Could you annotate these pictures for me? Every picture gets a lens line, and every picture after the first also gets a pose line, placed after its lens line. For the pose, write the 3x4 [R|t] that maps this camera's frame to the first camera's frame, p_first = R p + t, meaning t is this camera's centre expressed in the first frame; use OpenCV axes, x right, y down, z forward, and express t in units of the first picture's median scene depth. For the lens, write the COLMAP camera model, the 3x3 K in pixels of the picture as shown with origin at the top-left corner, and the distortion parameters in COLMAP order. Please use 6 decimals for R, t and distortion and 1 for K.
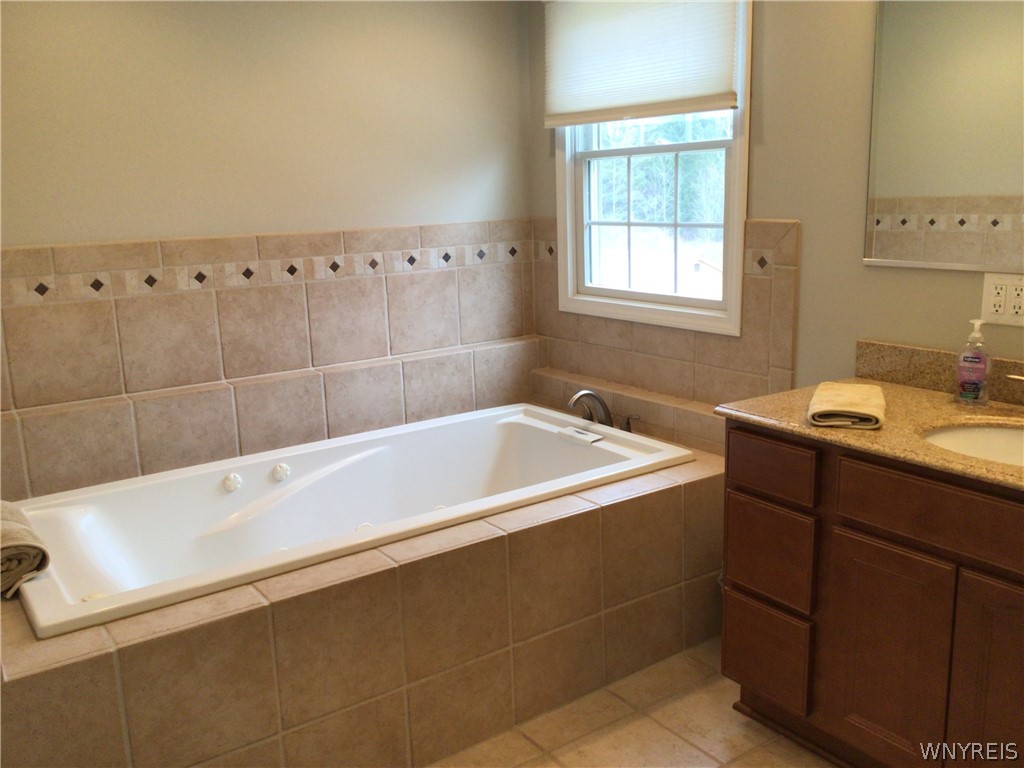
lens RADIAL K [[918.9, 0, 508.3], [0, 918.9, 381.7], [0, 0, 1]] dist [0.078157, -0.123073]
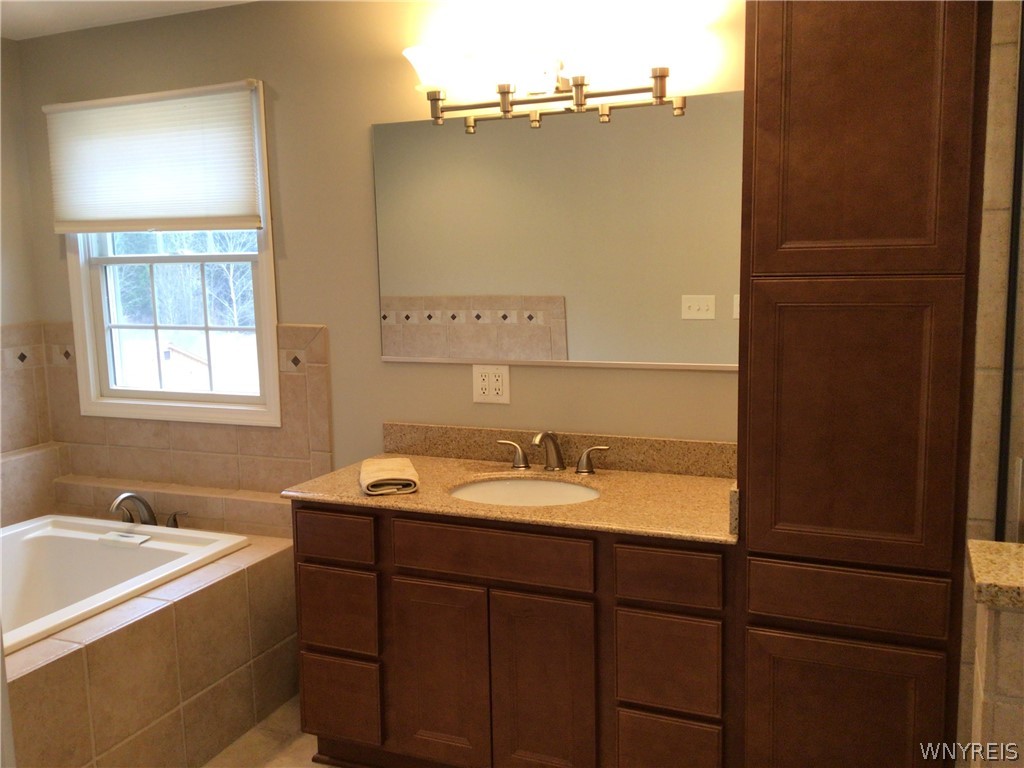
lens RADIAL K [[918.9, 0, 511.6], [0, 918.9, 380.3], [0, 0, 1]] dist [0.078157, -0.123073]
pose [[0.843591, -0.057322, 0.533918, -0.114148], [0.105660, 0.992568, -0.060378, -0.008406], [-0.526489, 0.107348, 0.843378, -0.104250]]
